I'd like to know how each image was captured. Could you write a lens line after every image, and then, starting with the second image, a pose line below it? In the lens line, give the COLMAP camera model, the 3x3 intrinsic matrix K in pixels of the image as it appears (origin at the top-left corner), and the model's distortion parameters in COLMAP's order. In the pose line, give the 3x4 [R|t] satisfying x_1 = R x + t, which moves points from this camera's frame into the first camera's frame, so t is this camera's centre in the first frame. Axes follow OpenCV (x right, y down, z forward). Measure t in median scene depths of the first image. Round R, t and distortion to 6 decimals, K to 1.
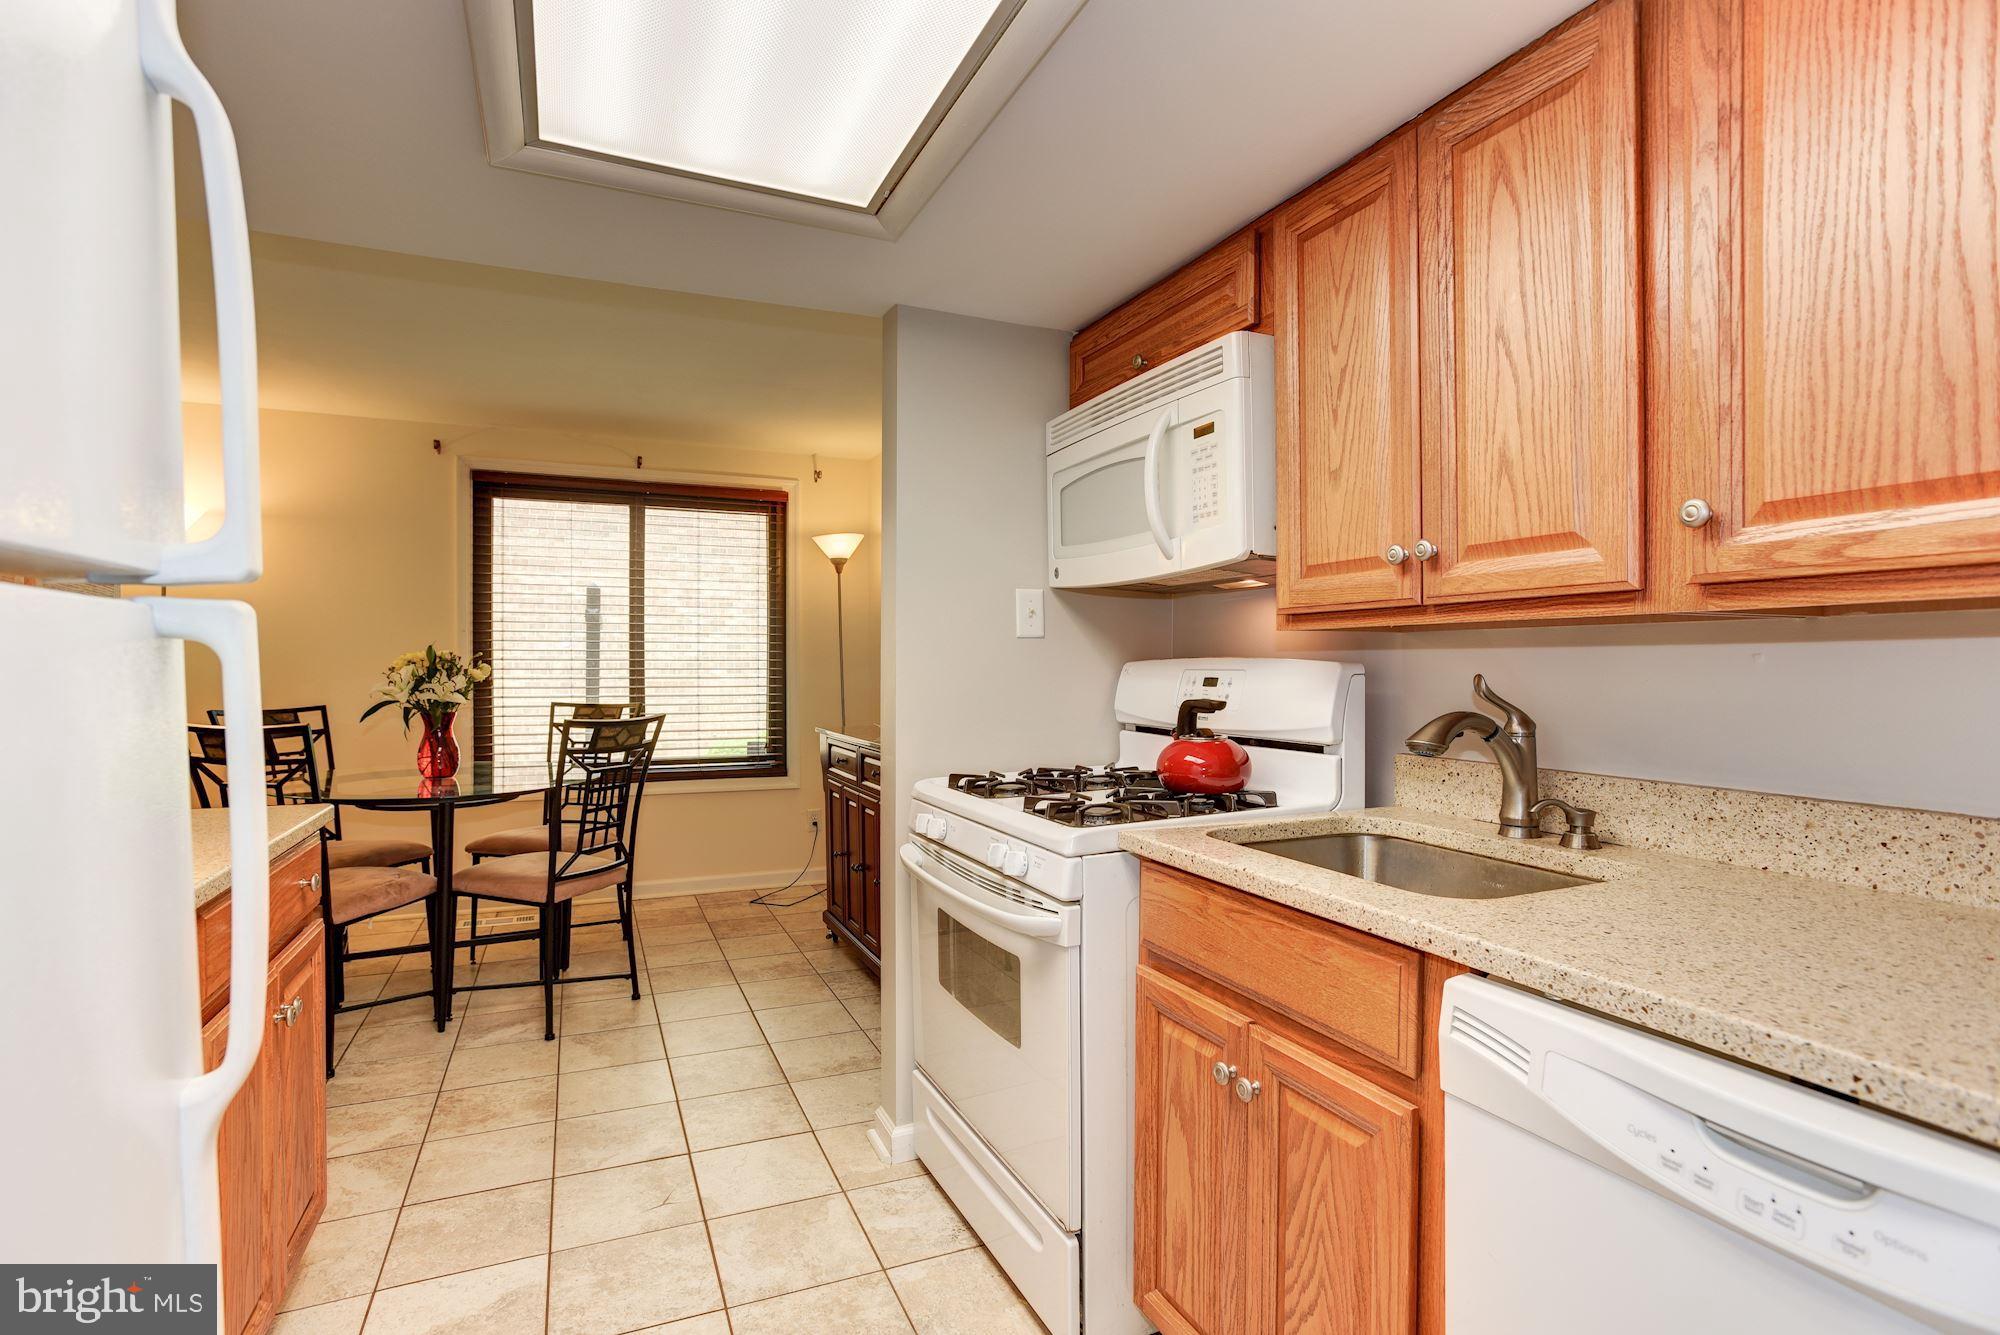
lens RADIAL K [[976.8, 0, 990.4], [0, 976.8, 668.2], [0, 0, 1]] dist [-0.027583, 0.009726]
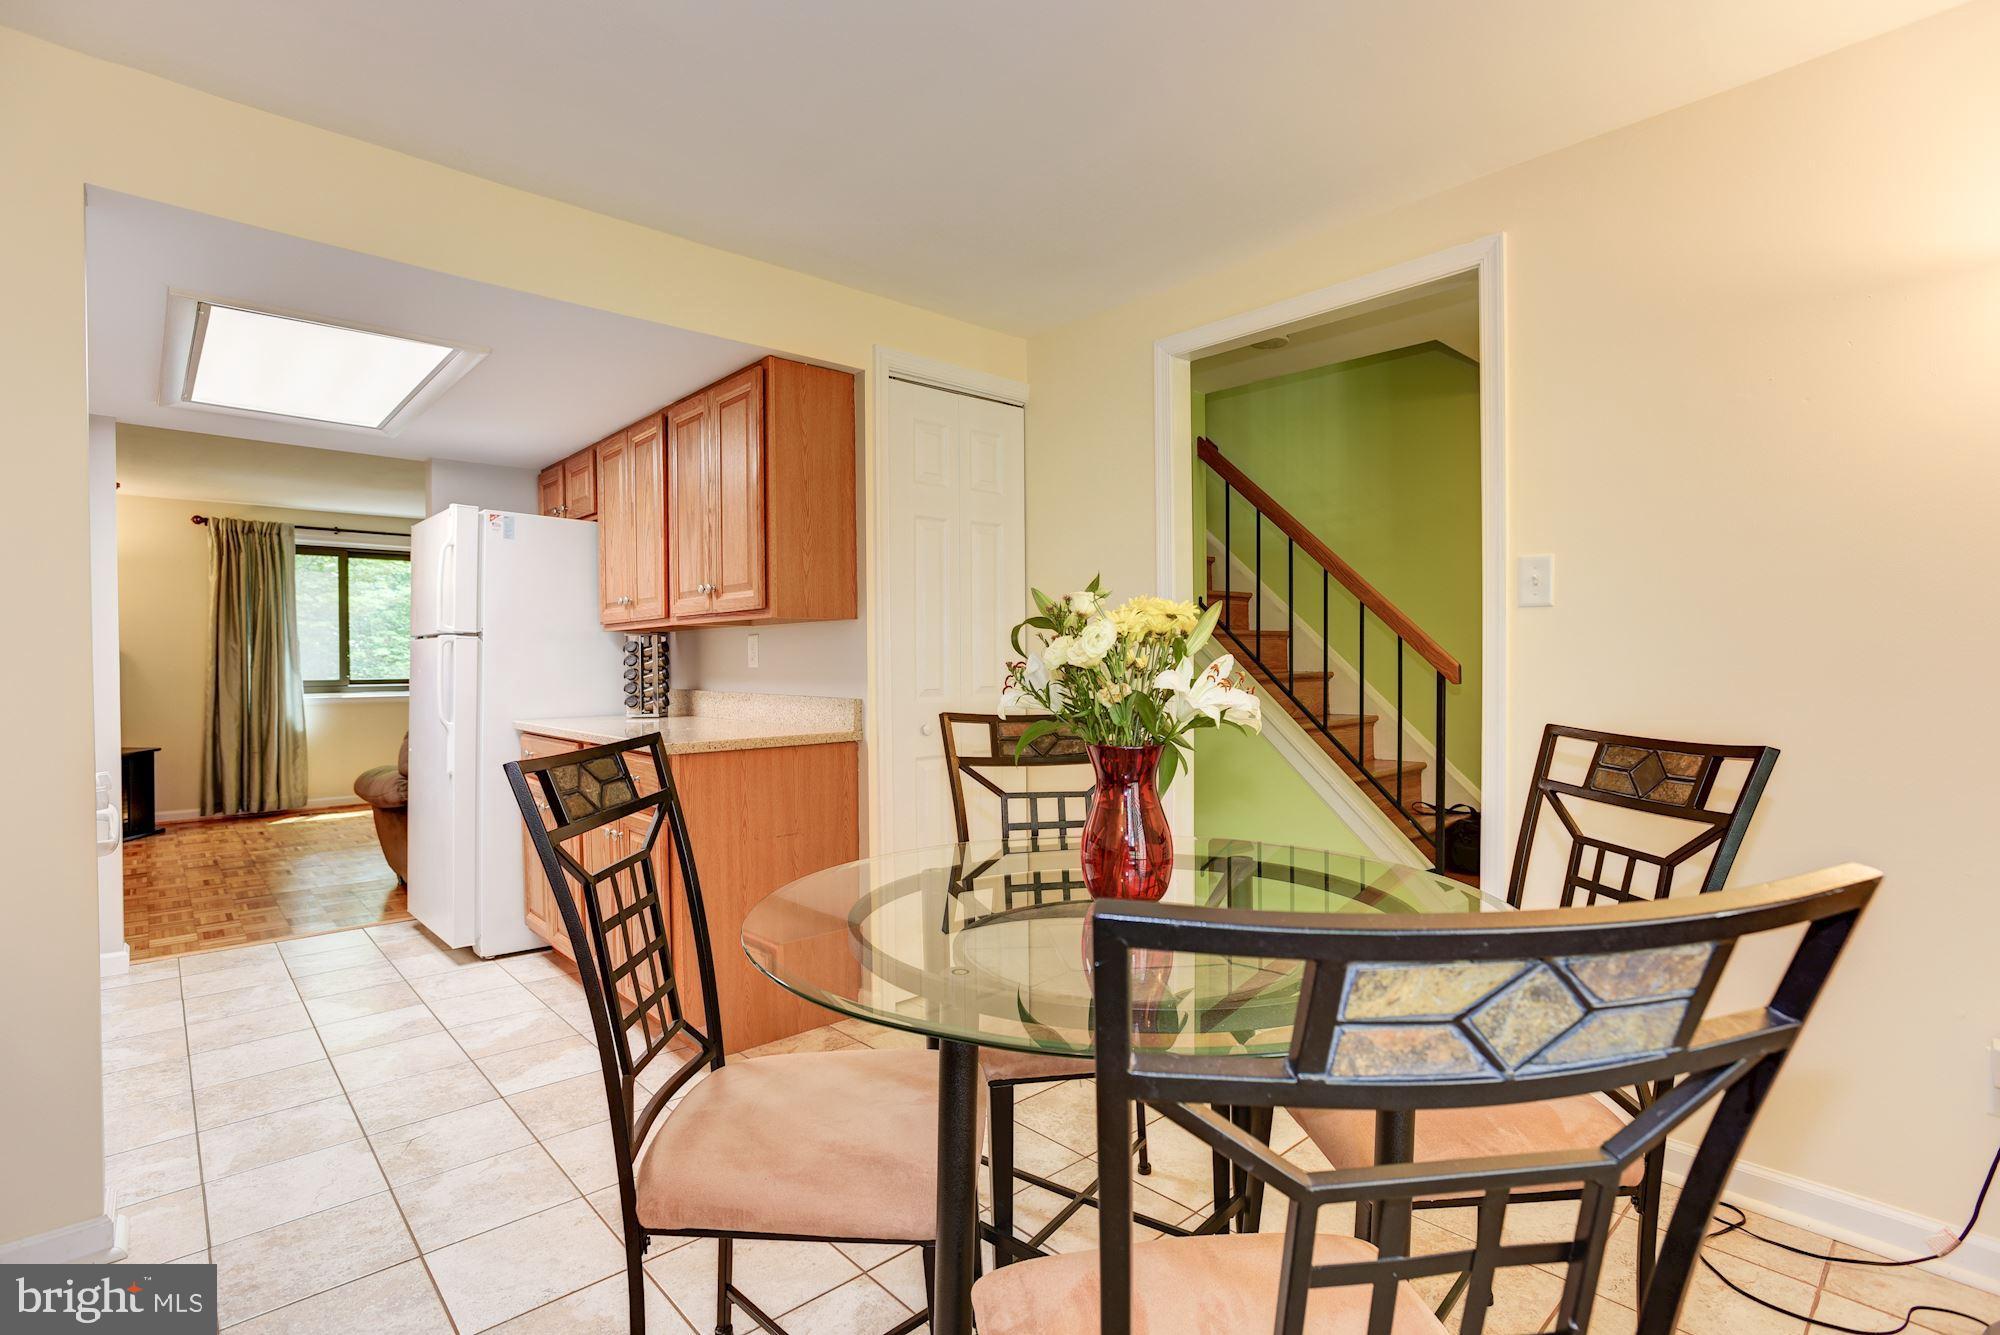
lens RADIAL K [[976.8, 0, 1013.9], [0, 976.8, 674.5], [0, 0, 1]] dist [-0.027583, 0.009726]
pose [[-0.945331, 0.008063, -0.326012, -0.740753], [0.001952, 0.999816, 0.019069, 0.019353], [0.326105, 0.017390, -0.945173, 2.624867]]
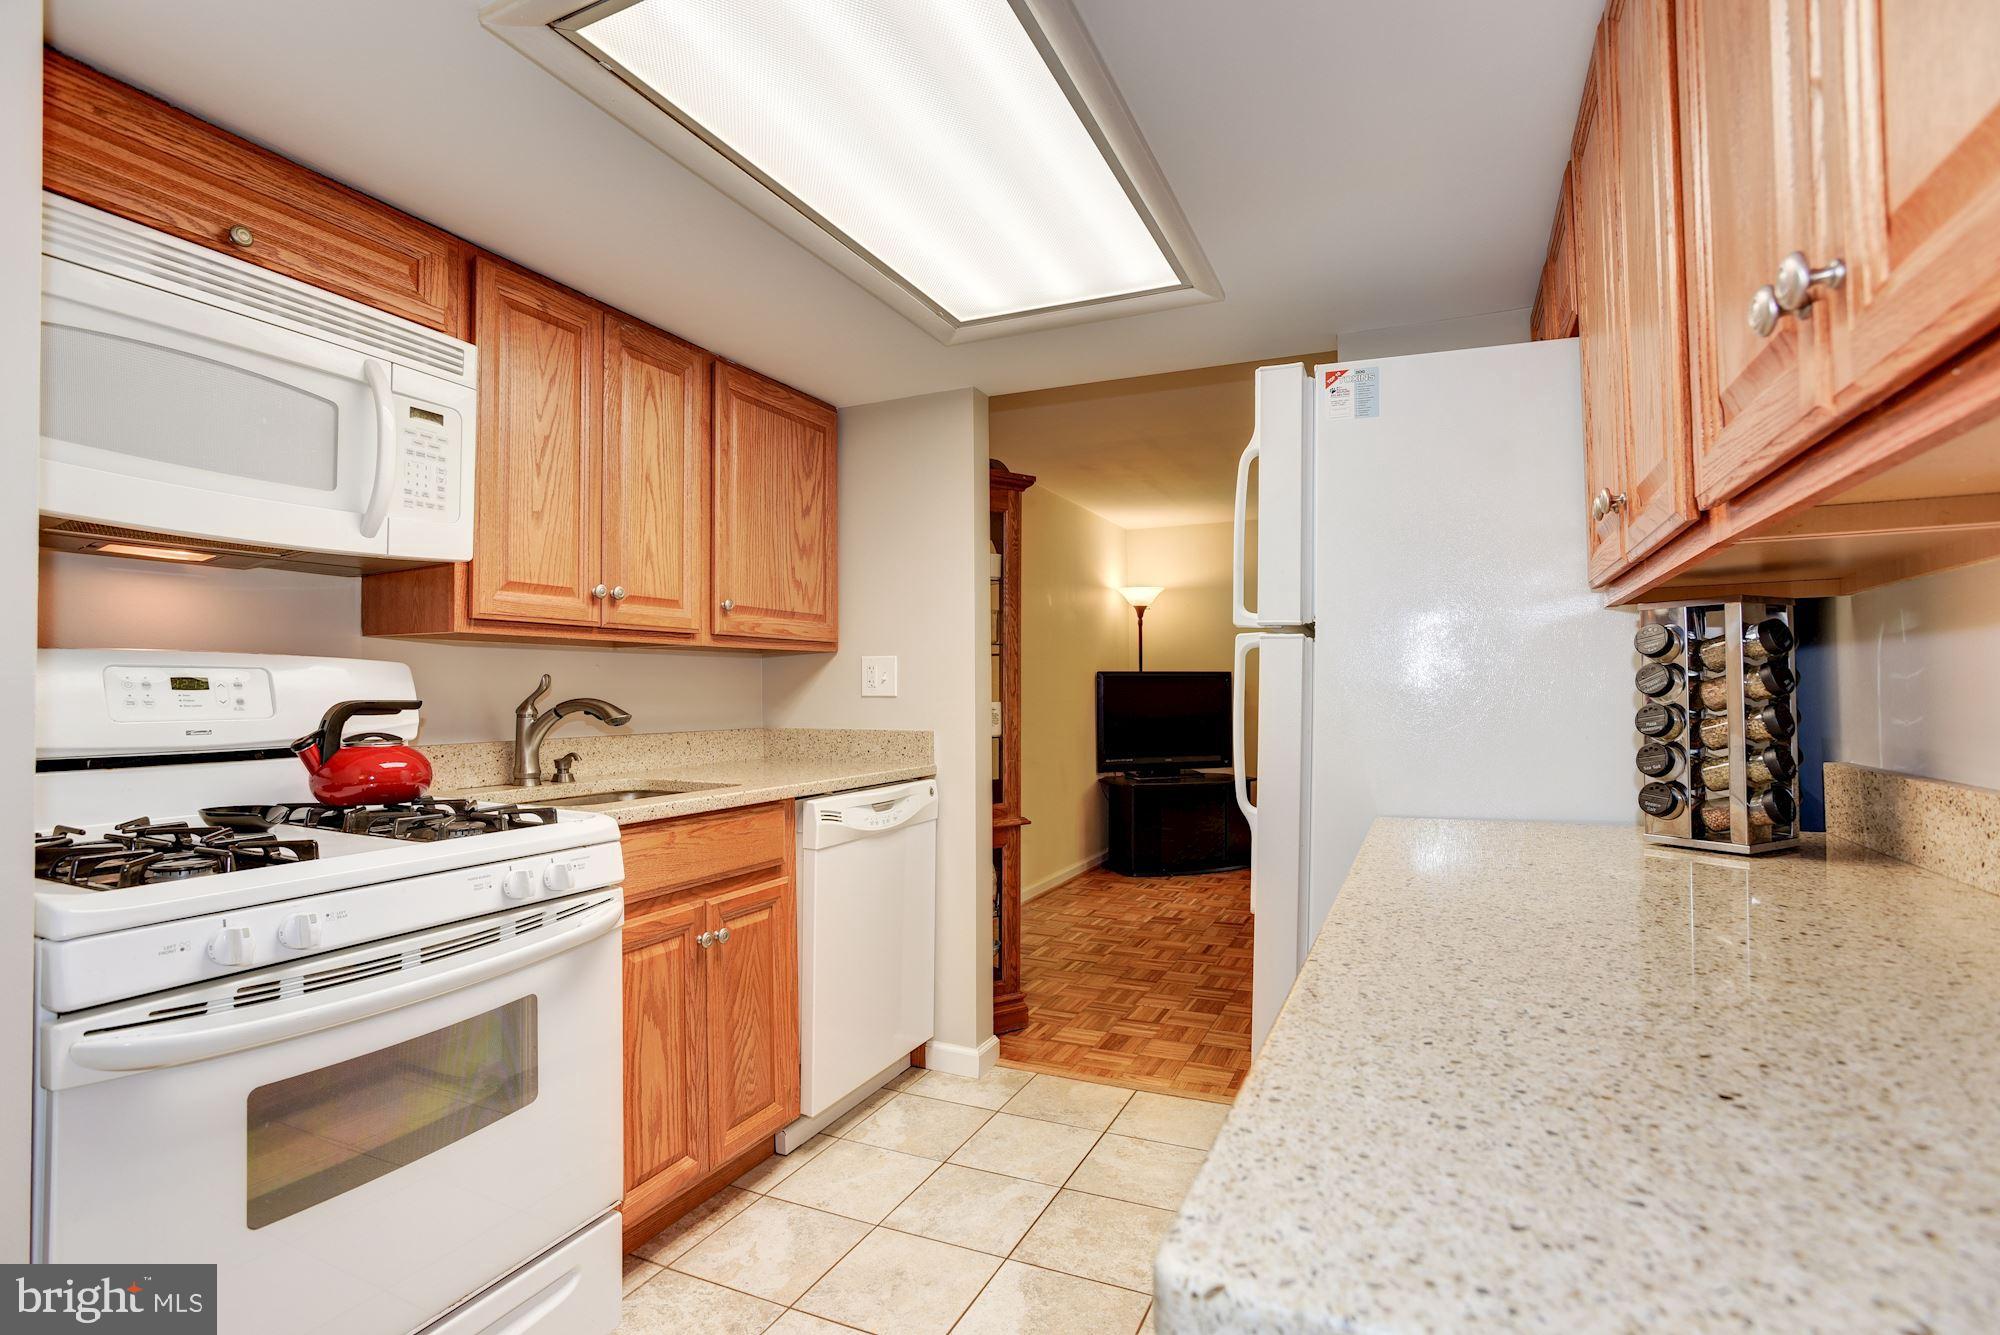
lens RADIAL K [[976.8, 0, 969.0], [0, 976.8, 679.3], [0, 0, 1]] dist [-0.027583, 0.009726]
pose [[-0.649476, 0.013046, 0.760270, -0.863597], [0.009492, 0.999914, -0.009049, 0.027963], [-0.760323, 0.001340, -0.649544, 1.241873]]
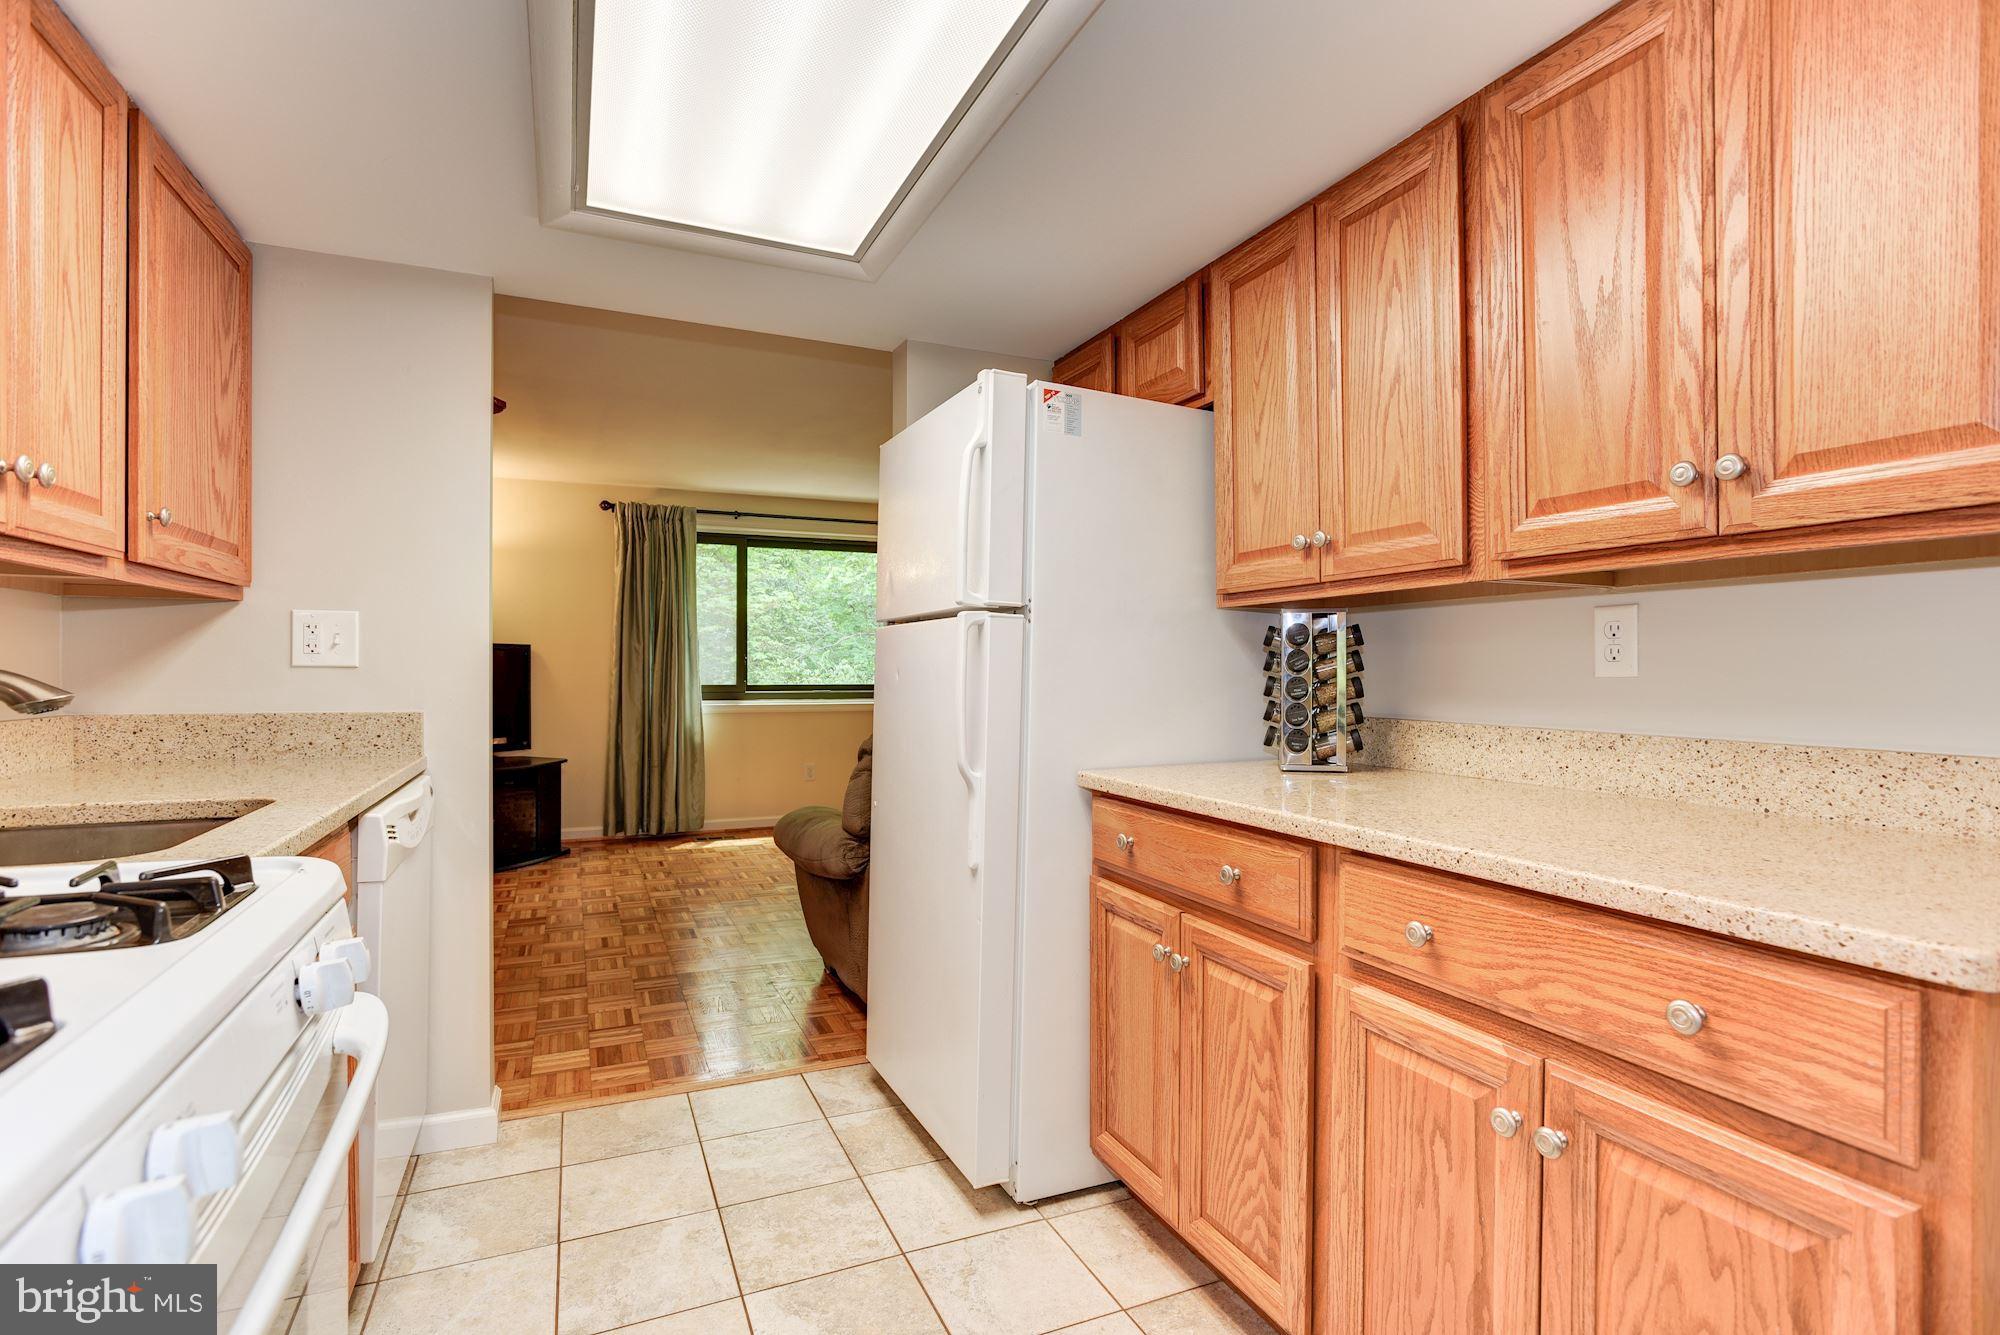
lens RADIAL K [[976.8, 0, 995.7], [0, 976.8, 681.3], [0, 0, 1]] dist [-0.027583, 0.009726]
pose [[-0.999957, -0.005837, -0.007222, -0.309690], [-0.005956, 0.999845, 0.016542, 0.033919], [0.007124, 0.016585, -0.999837, 1.462501]]
